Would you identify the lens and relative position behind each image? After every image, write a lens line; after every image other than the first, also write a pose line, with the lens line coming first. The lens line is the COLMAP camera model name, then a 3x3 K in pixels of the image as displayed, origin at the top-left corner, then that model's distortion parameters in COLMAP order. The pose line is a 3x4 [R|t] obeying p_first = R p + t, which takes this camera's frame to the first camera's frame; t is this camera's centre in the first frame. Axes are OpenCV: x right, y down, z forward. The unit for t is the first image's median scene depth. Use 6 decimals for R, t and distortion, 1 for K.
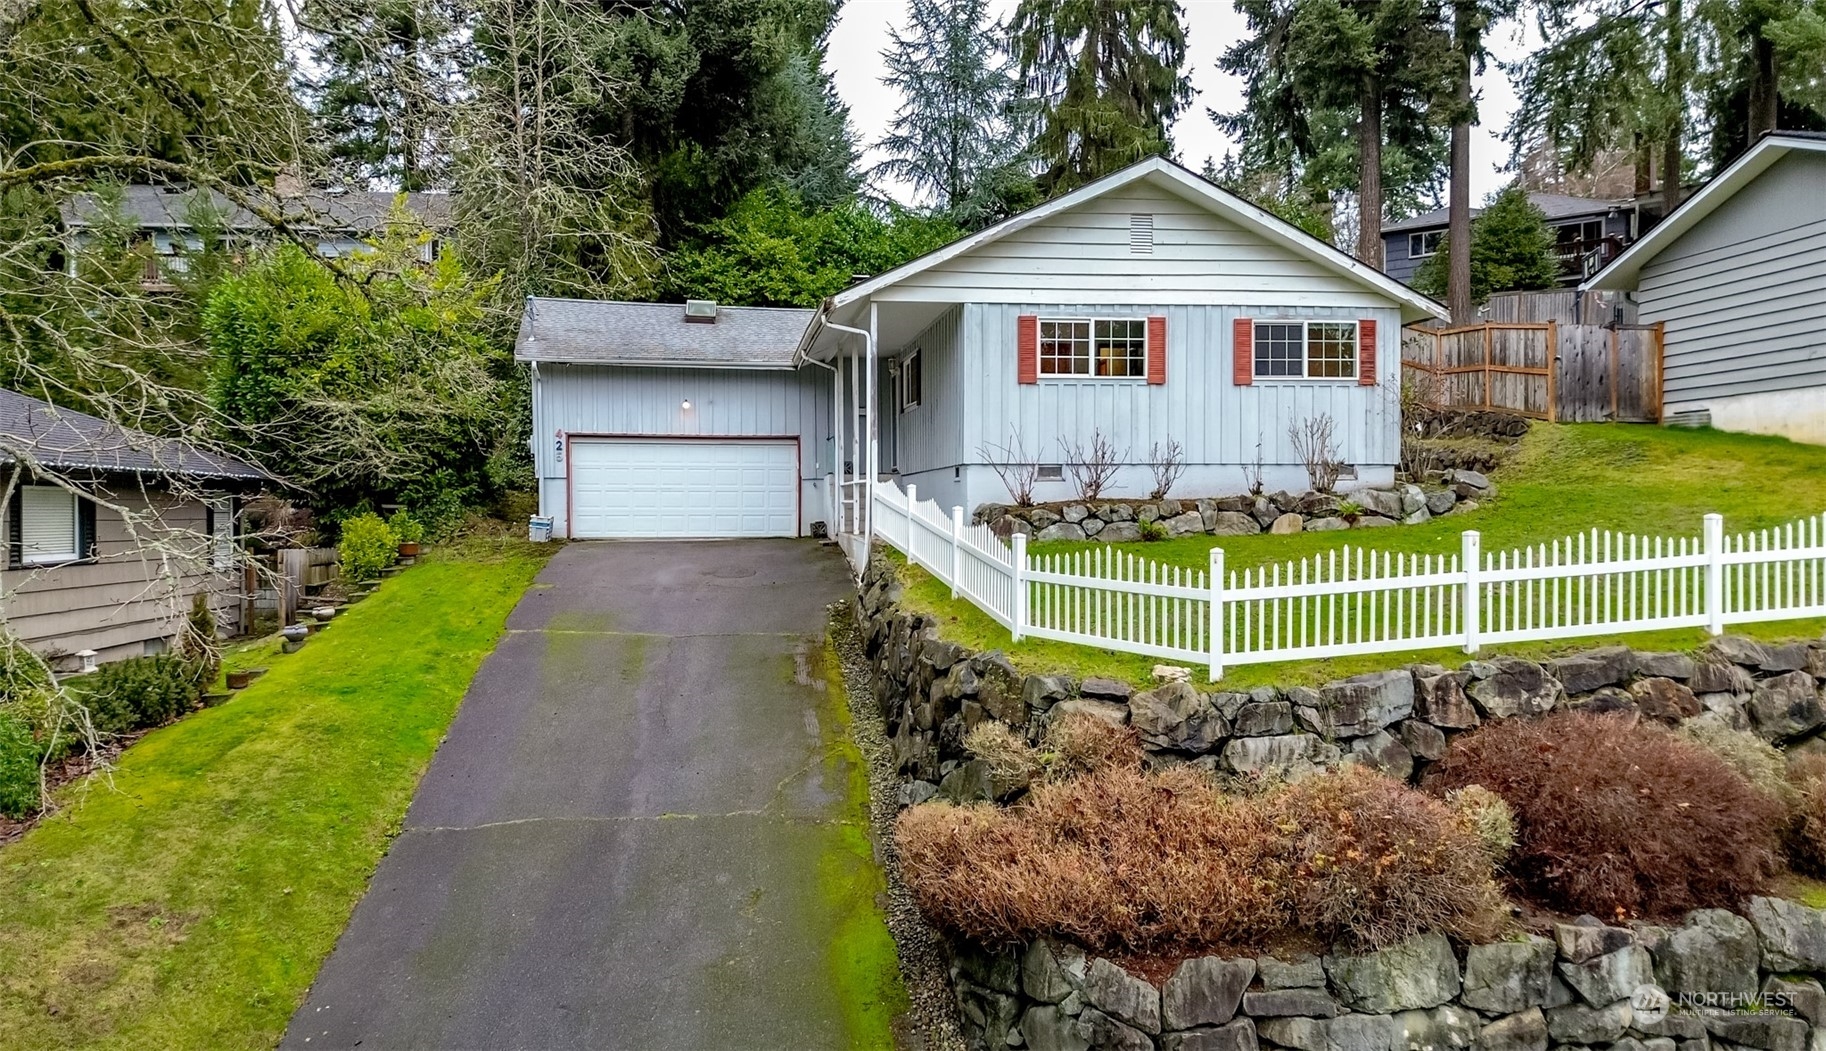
lens RADIAL K [[1296.1, 0, 926.1], [0, 1296.1, 527.9], [0, 0, 1]] dist [0.077474, -0.052624]
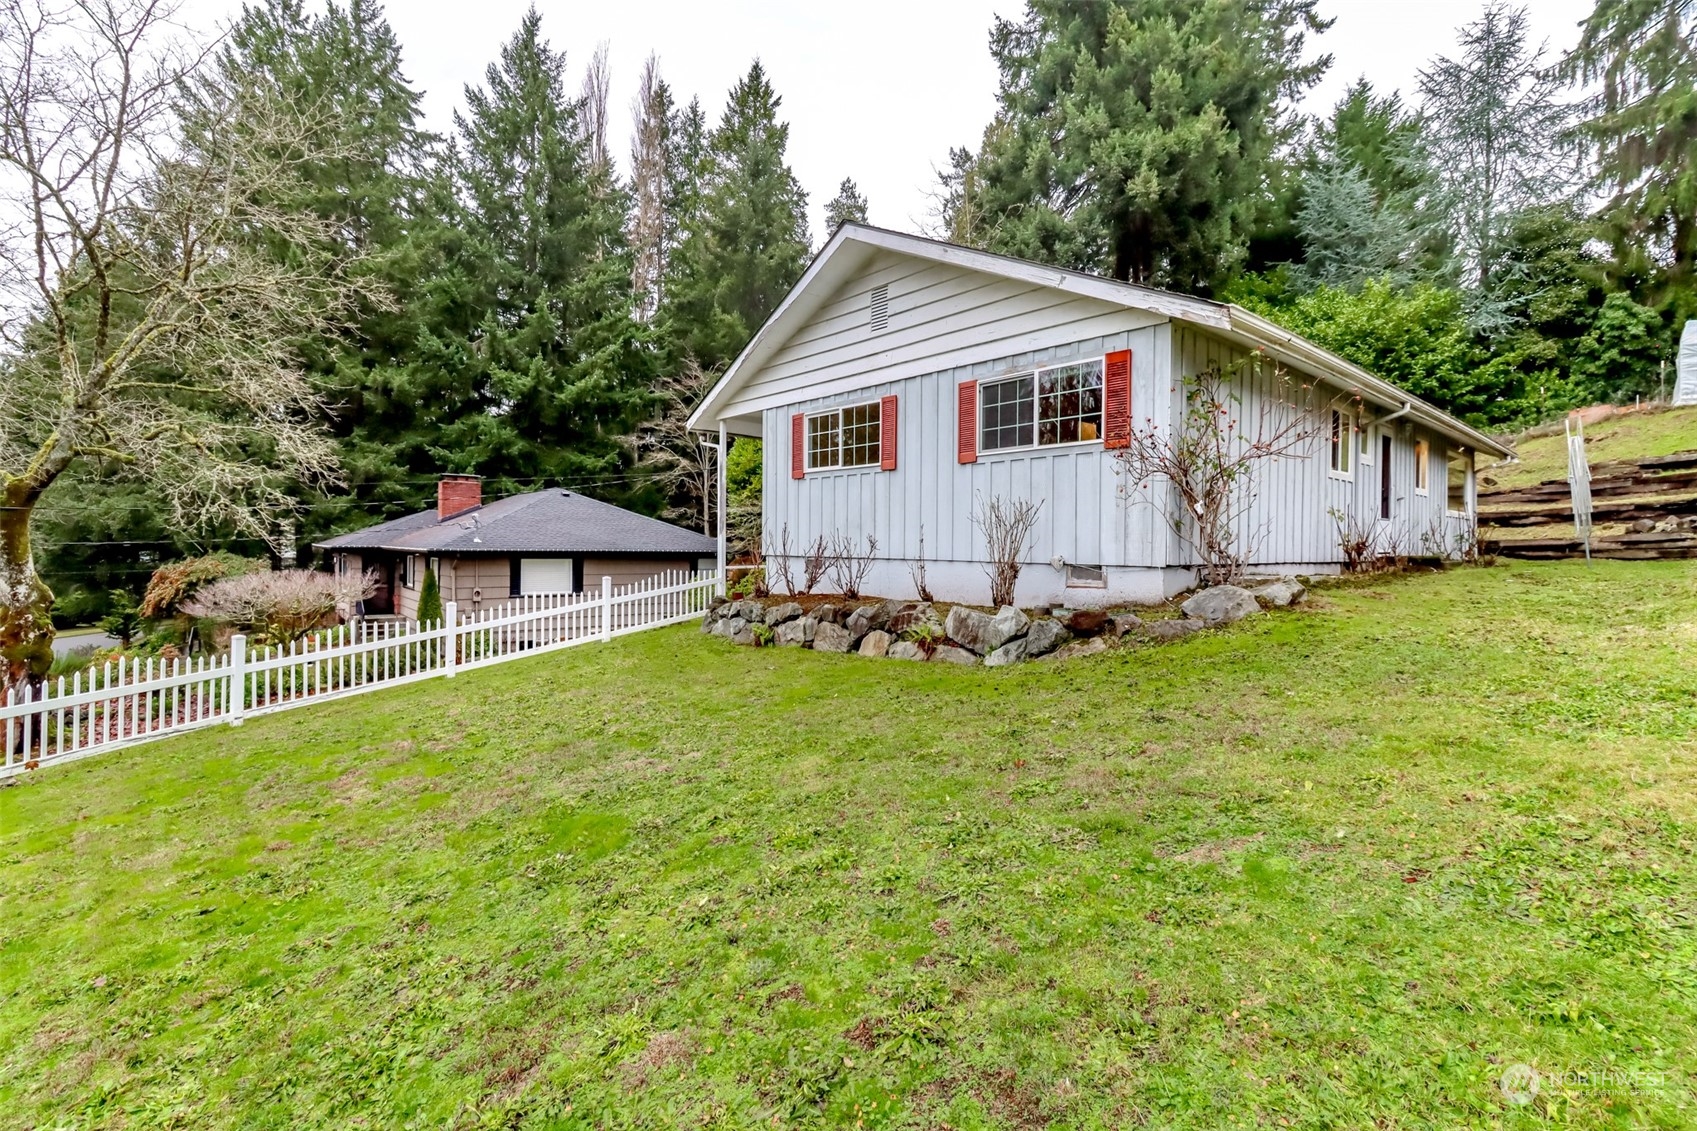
lens RADIAL K [[784.2, 0, 850.5], [0, 784.2, 552.3], [0, 0, 1]] dist [0.015228, -0.010087]
pose [[0.541234, 0.016704, -0.840706, 0.618968], [-0.023605, 0.999710, 0.004667, -0.055558], [0.840541, 0.017319, 0.541472, 0.682334]]
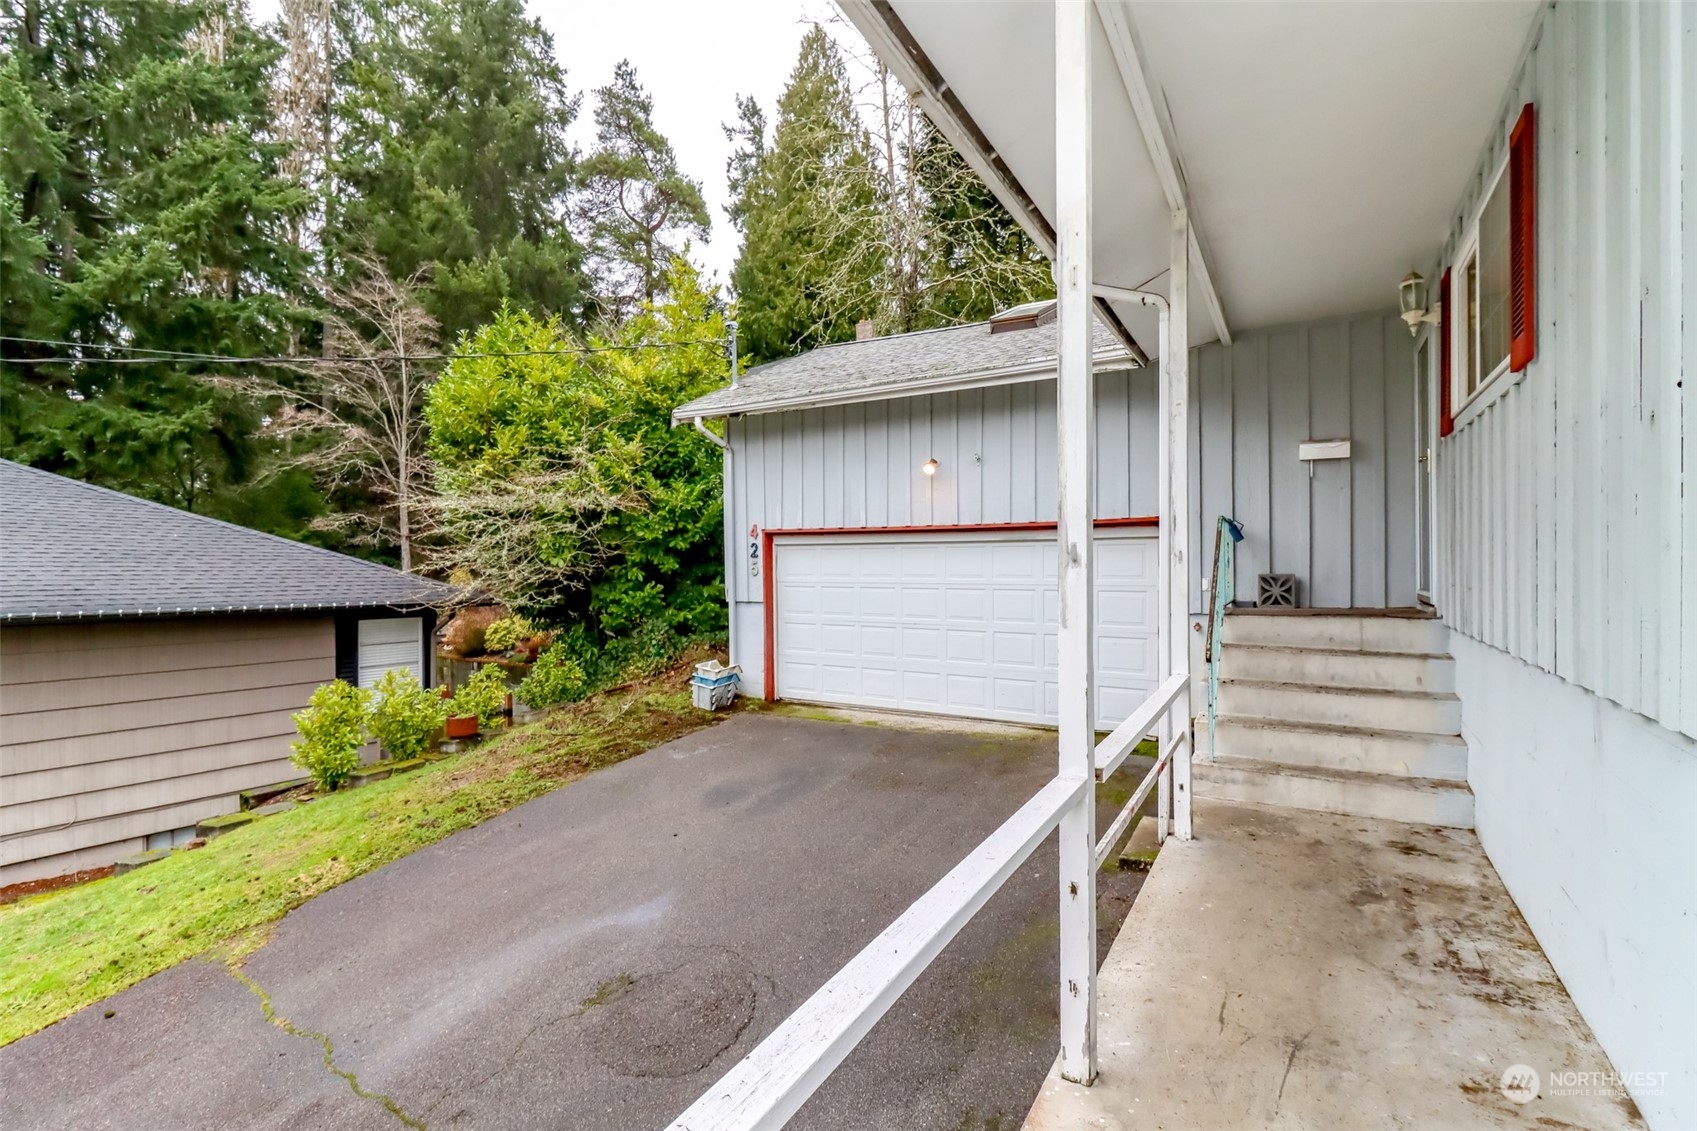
lens RADIAL K [[784.2, 0, 843.8], [0, 784.2, 575.4], [0, 0, 1]] dist [0.015228, -0.010087]
pose [[0.767898, 0.008995, -0.640509, -0.010235], [-0.008556, 0.999956, 0.003784, -0.069535], [0.640515, 0.002574, 0.767941, 0.974107]]
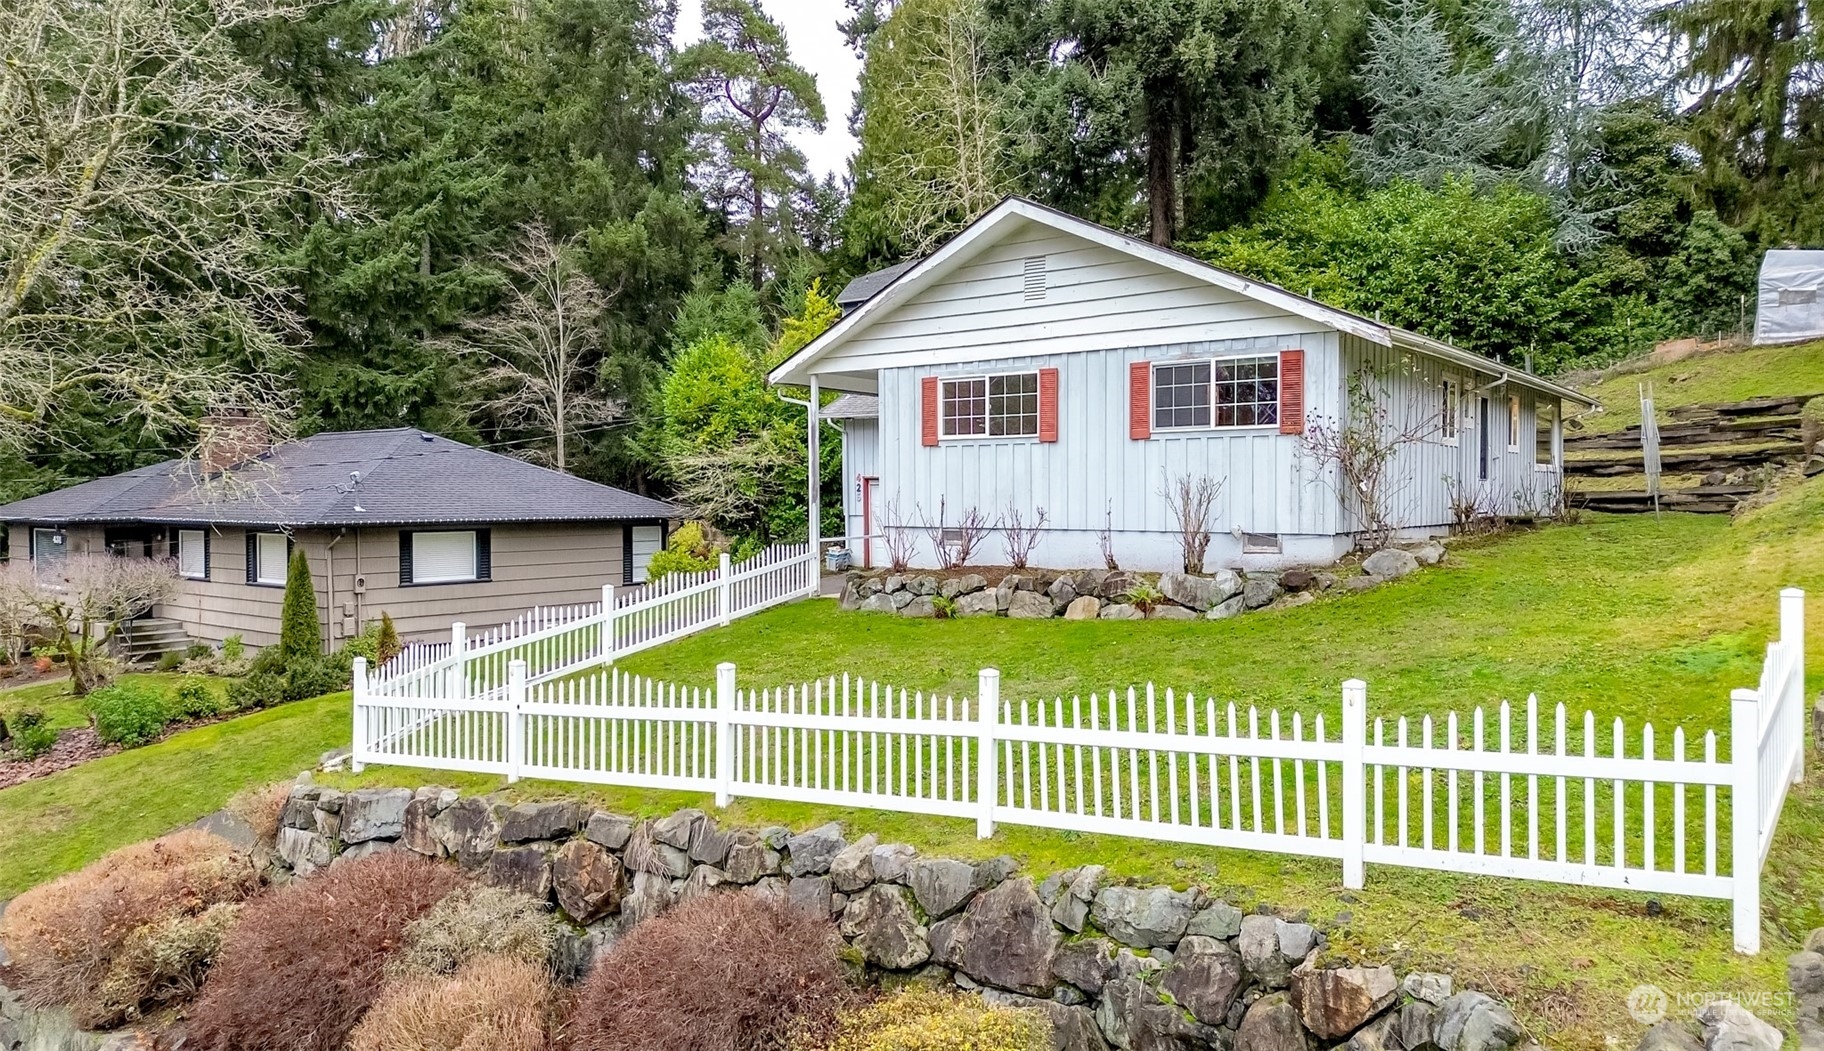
lens RADIAL K [[1294.7, 0, 924.6], [0, 1294.7, 526.0], [0, 0, 1]] dist [0.077474, -0.052624]
pose [[0.710924, 0.020372, -0.702974, 0.751001], [-0.009355, 0.999766, 0.019512, -0.068431], [0.703207, -0.007295, 0.710948, 0.293696]]
